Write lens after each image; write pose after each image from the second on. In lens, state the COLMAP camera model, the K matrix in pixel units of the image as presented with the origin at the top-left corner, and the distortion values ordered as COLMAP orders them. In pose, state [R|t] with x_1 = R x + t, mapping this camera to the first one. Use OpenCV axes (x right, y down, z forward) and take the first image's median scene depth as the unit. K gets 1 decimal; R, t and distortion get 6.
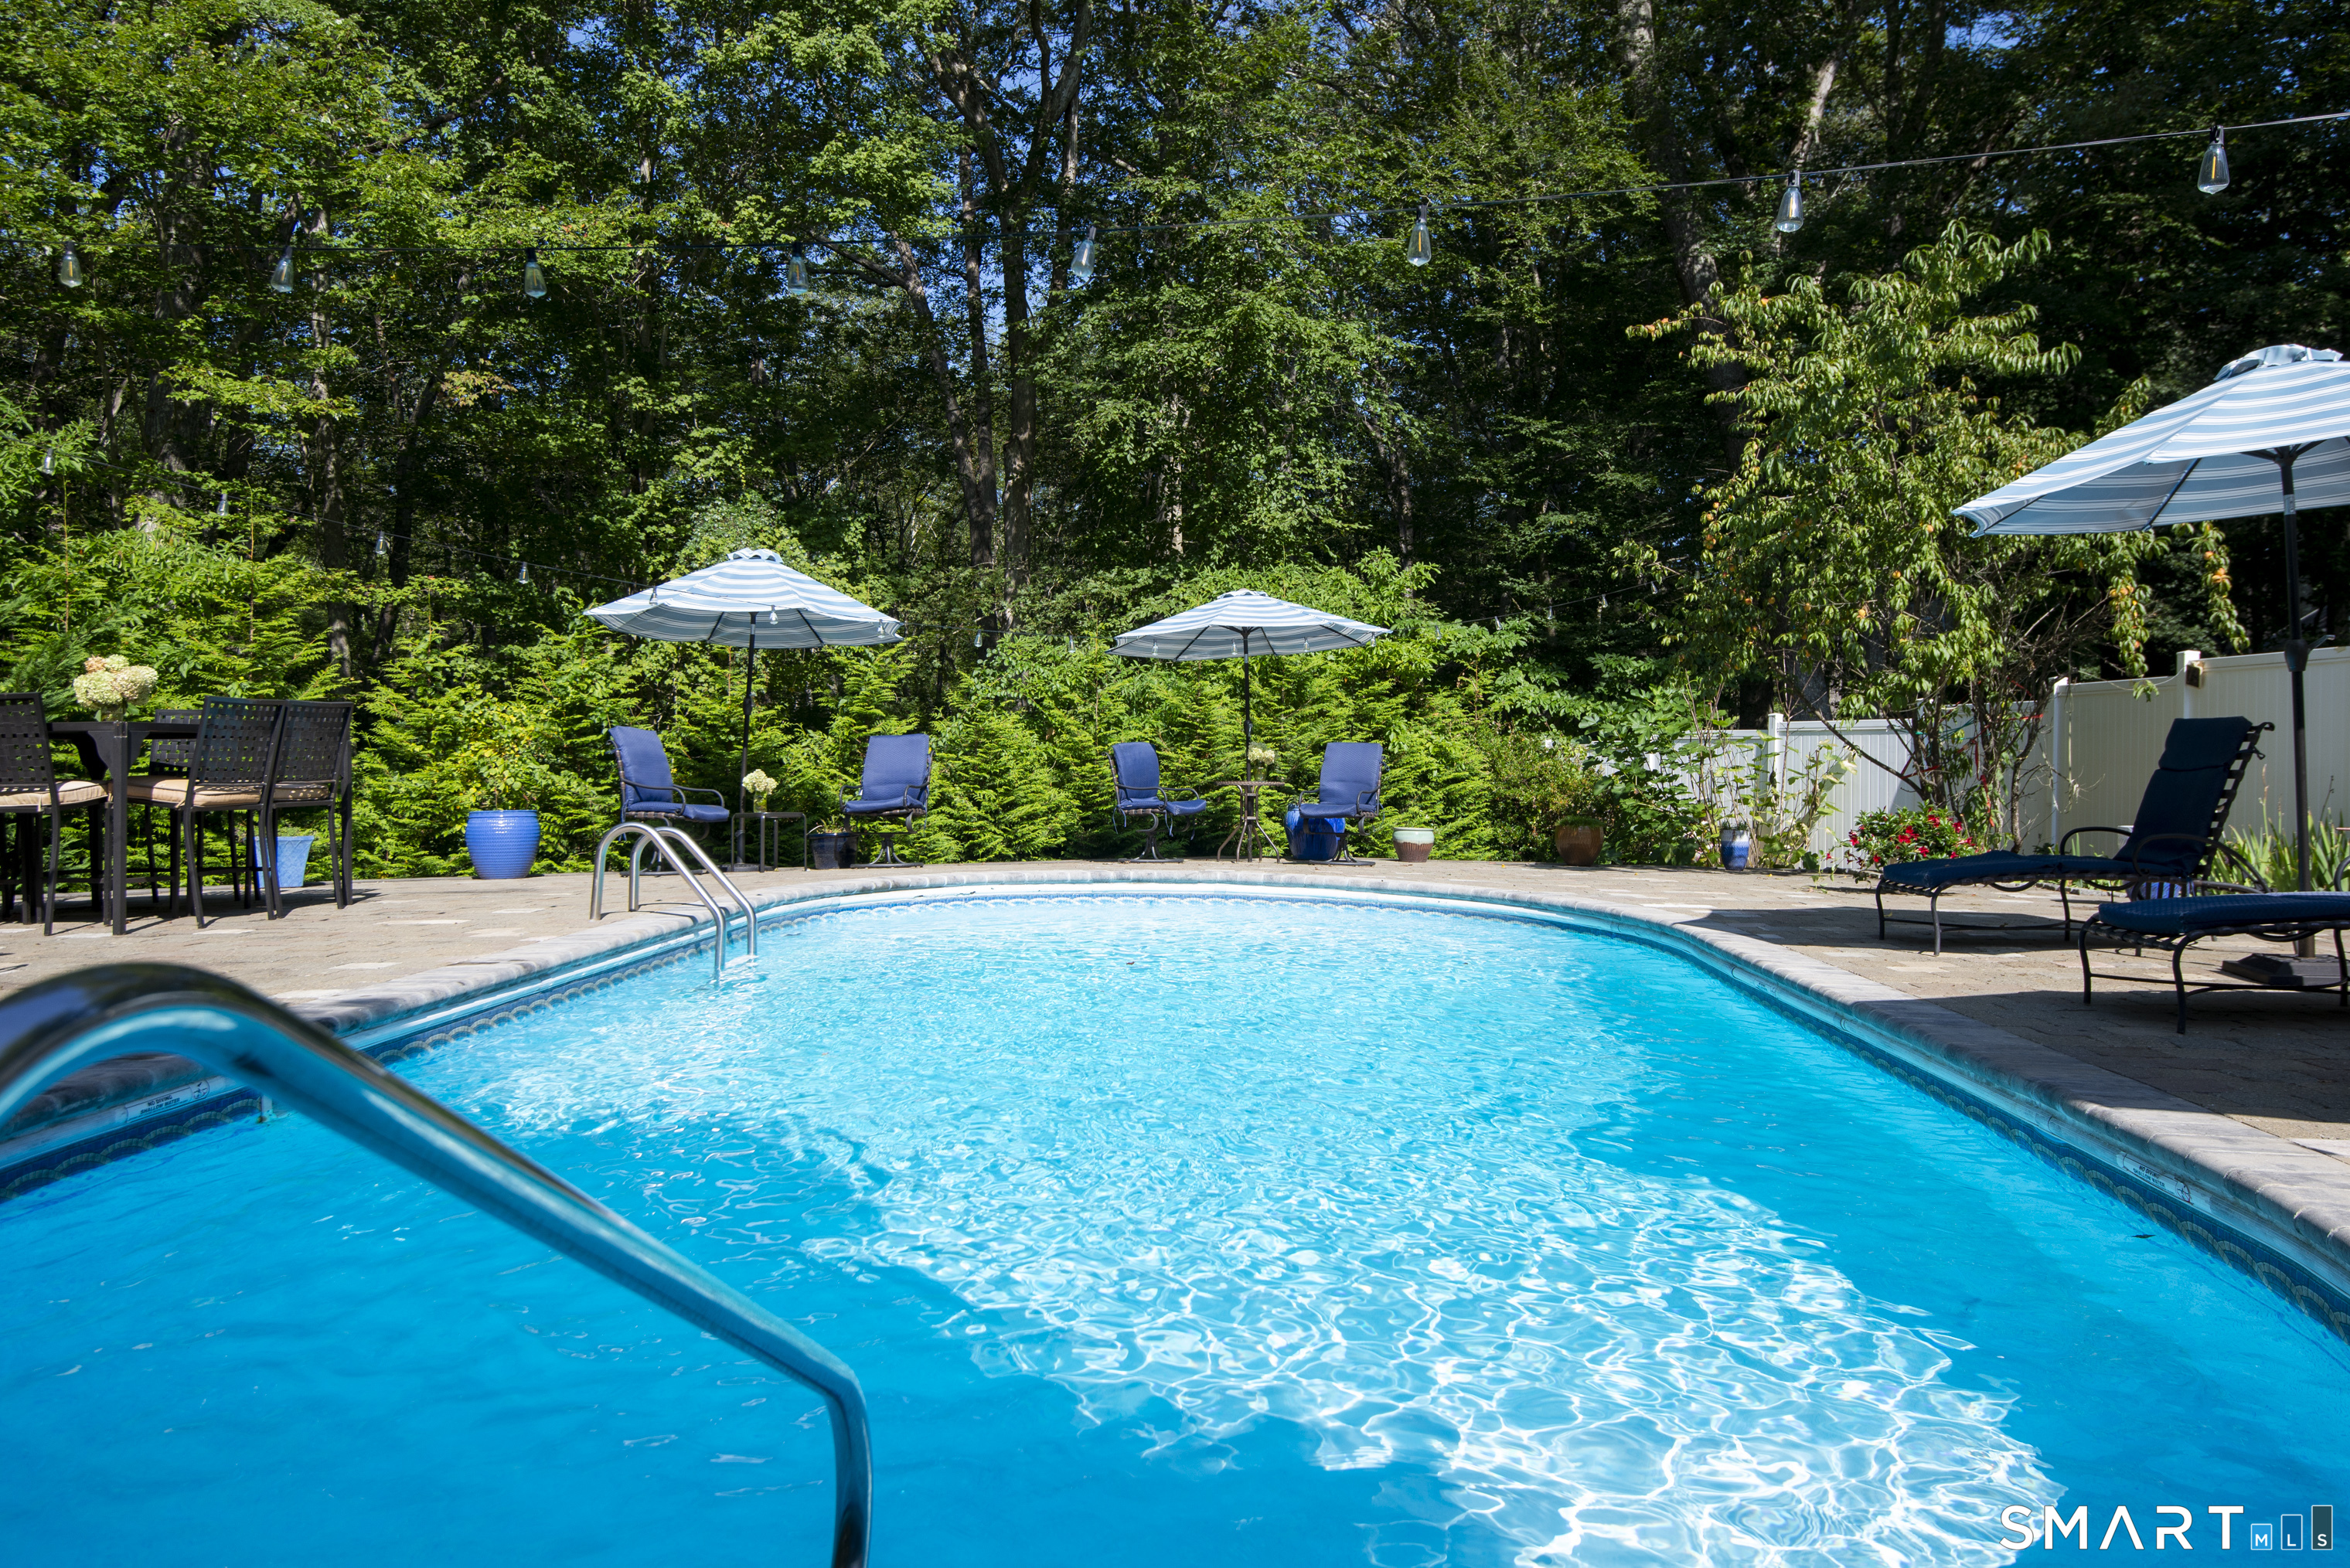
lens RADIAL K [[1617.6, 0, 1175.0], [0, 1617.6, 784.0], [0, 0, 1]] dist [0.028715, -0.001633]
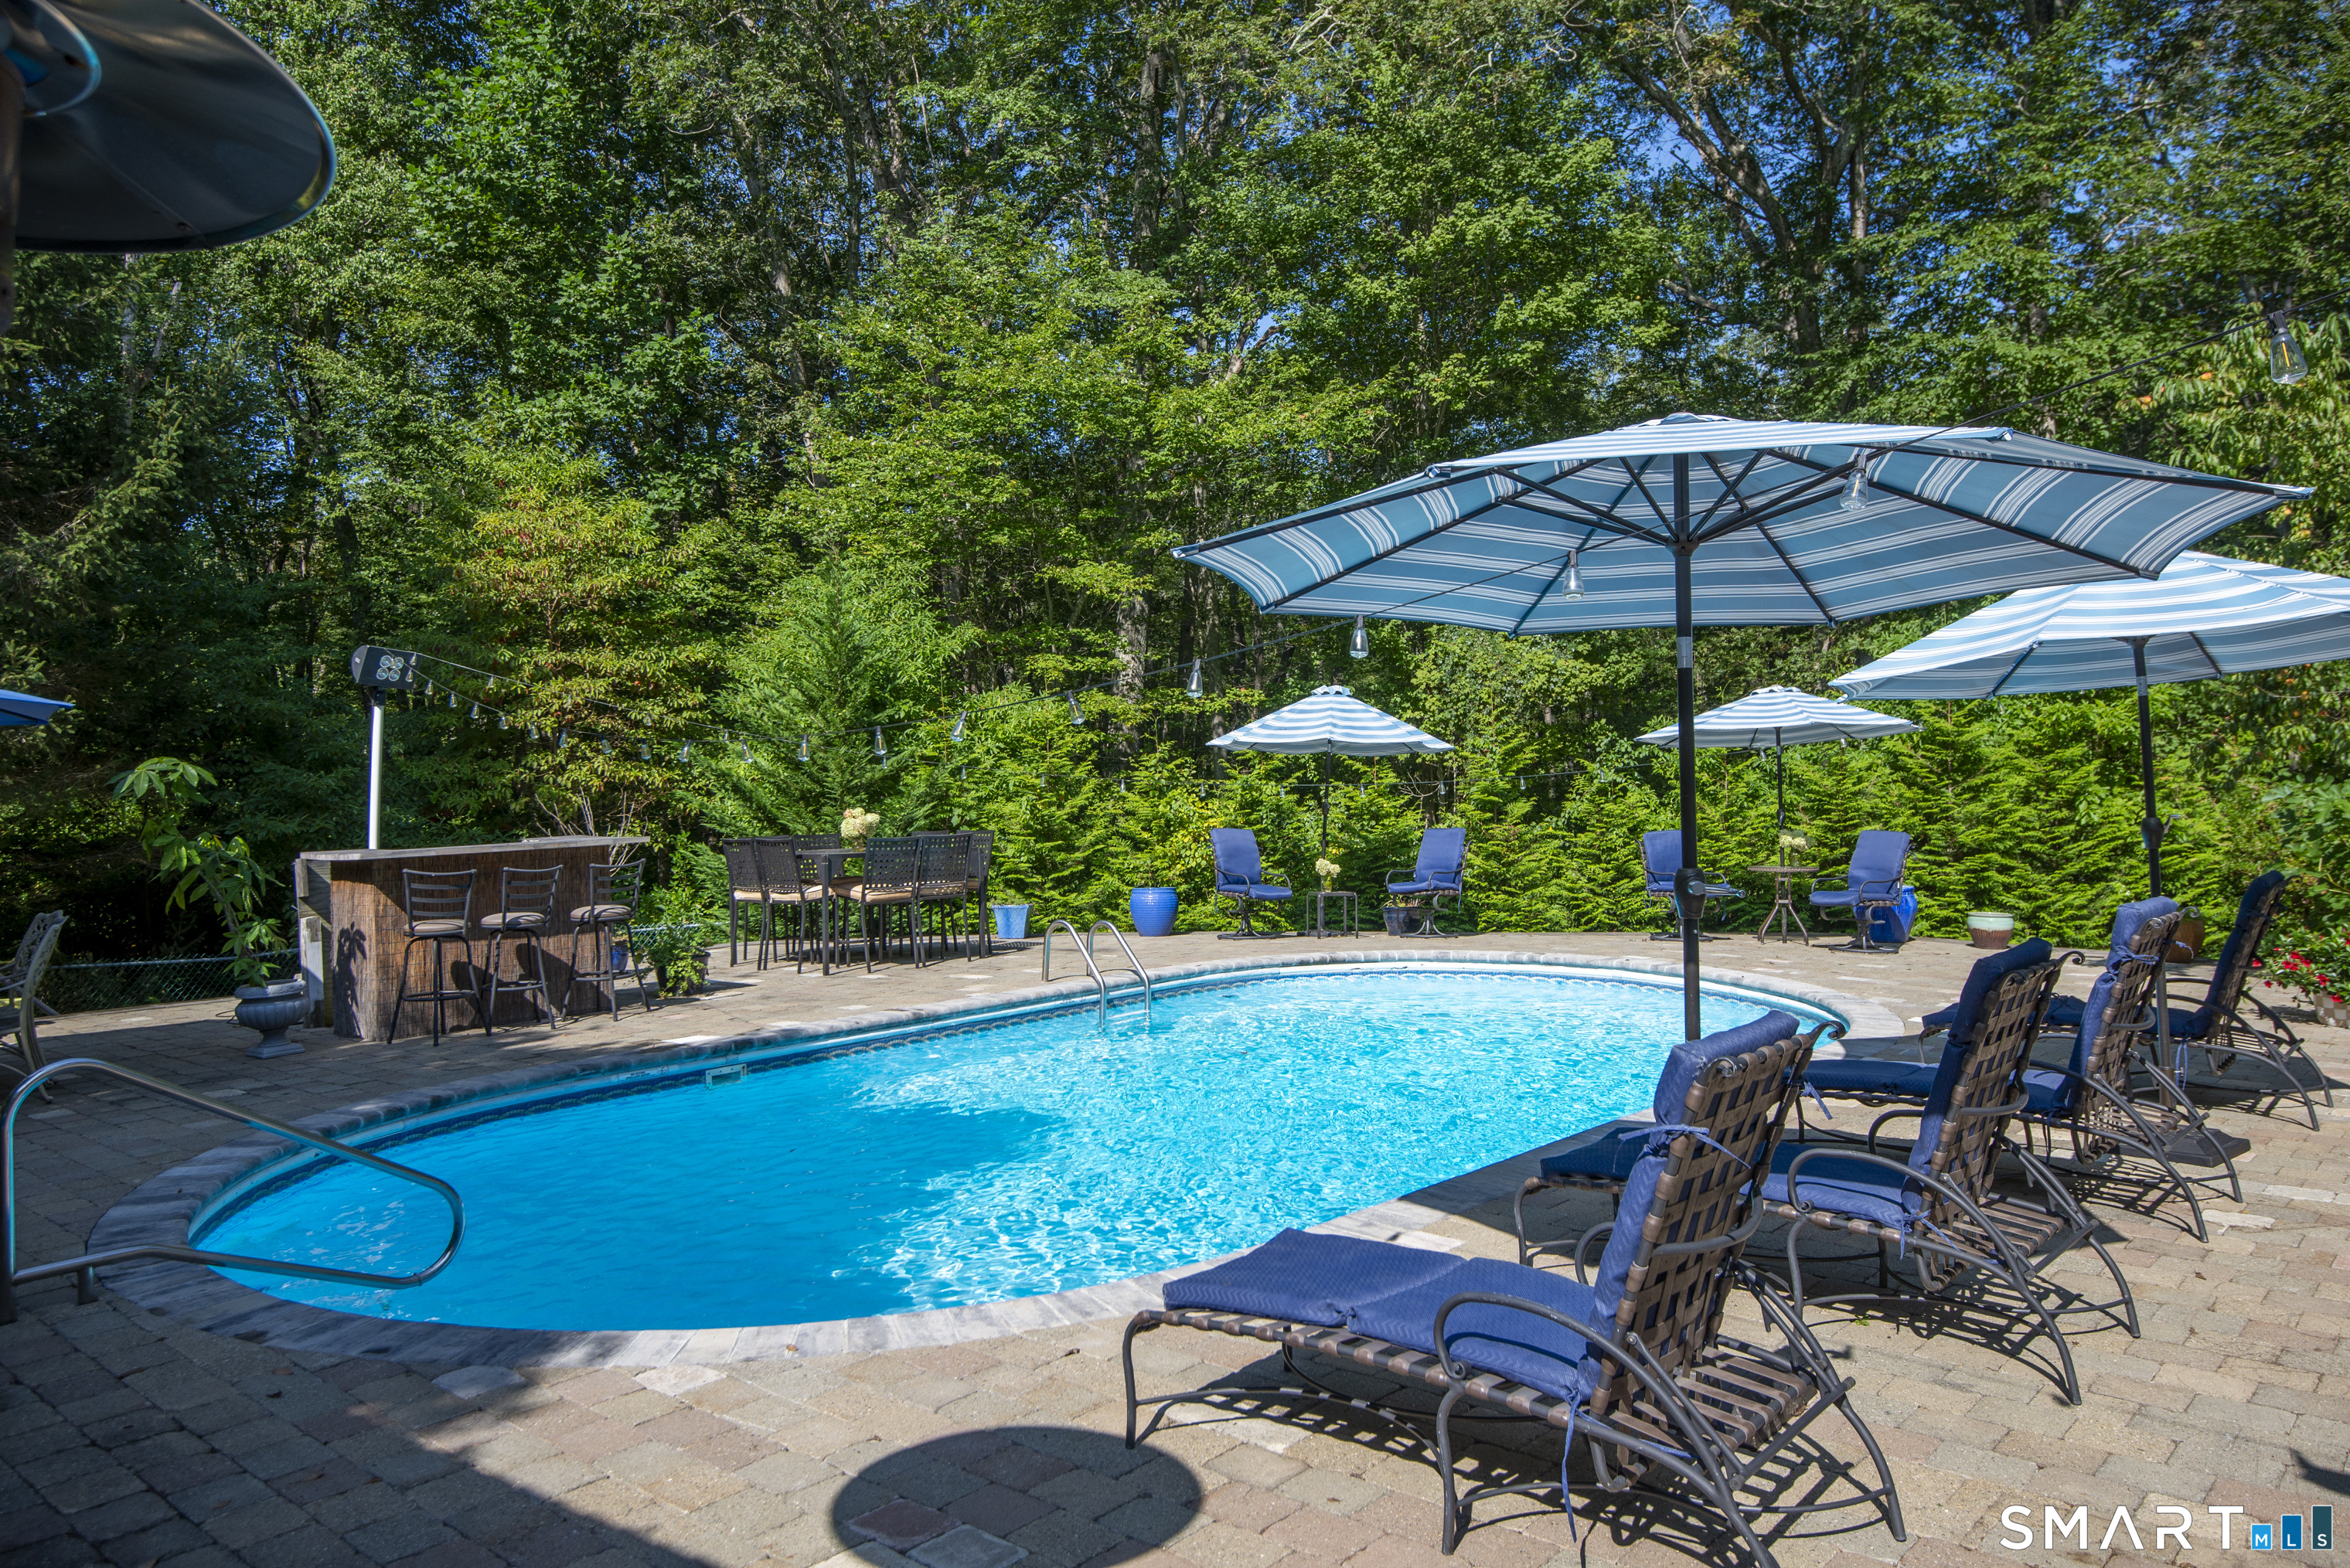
lens RADIAL K [[1617.6, 0, 1175.0], [0, 1617.6, 784.0], [0, 0, 1]] dist [0.028715, -0.001633]
pose [[0.791235, -0.016367, -0.611294, 0.384575], [0.010793, 0.999860, -0.012801, -0.046433], [0.611417, 0.003531, 0.791300, -0.078367]]
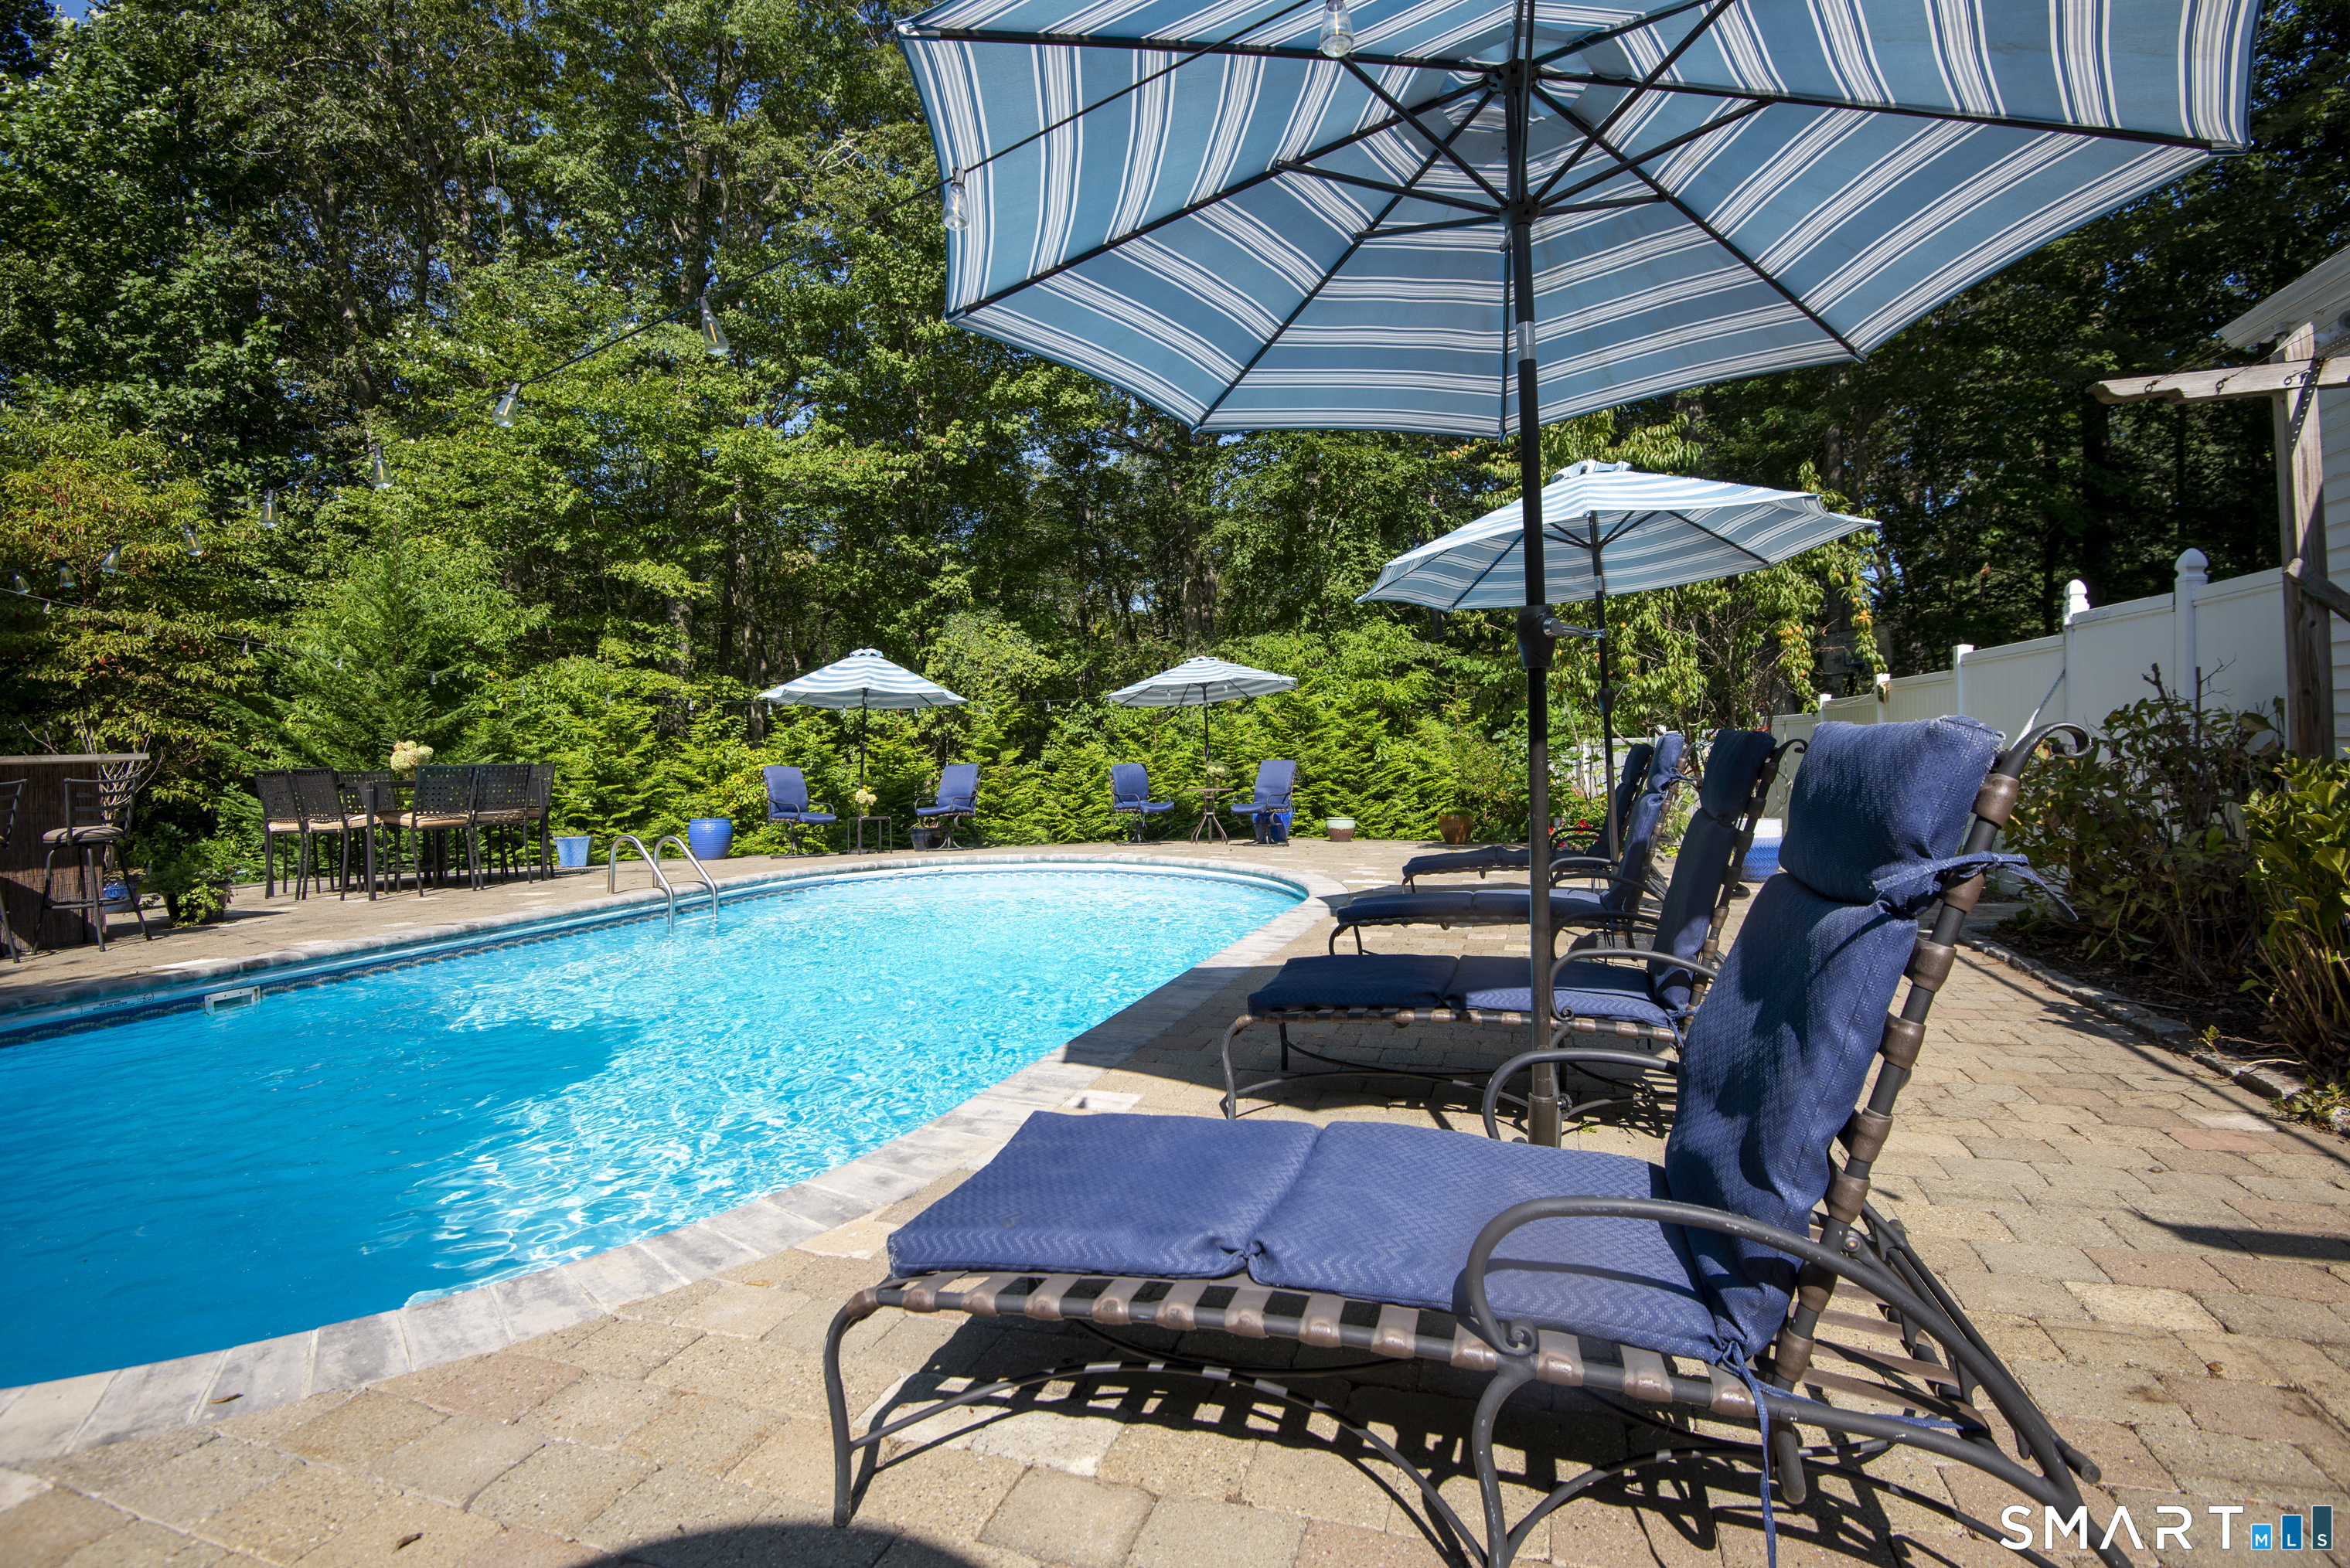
lens RADIAL K [[1107.2, 0, 1175.4], [0, 1107.2, 747.3], [0, 0, 1]] dist [0.004048, -0.020578]
pose [[0.966696, -0.028545, -0.254330, 0.274164], [0.022353, 0.999380, -0.027204, -0.012002], [0.254949, 0.020613, 0.966735, 0.032837]]
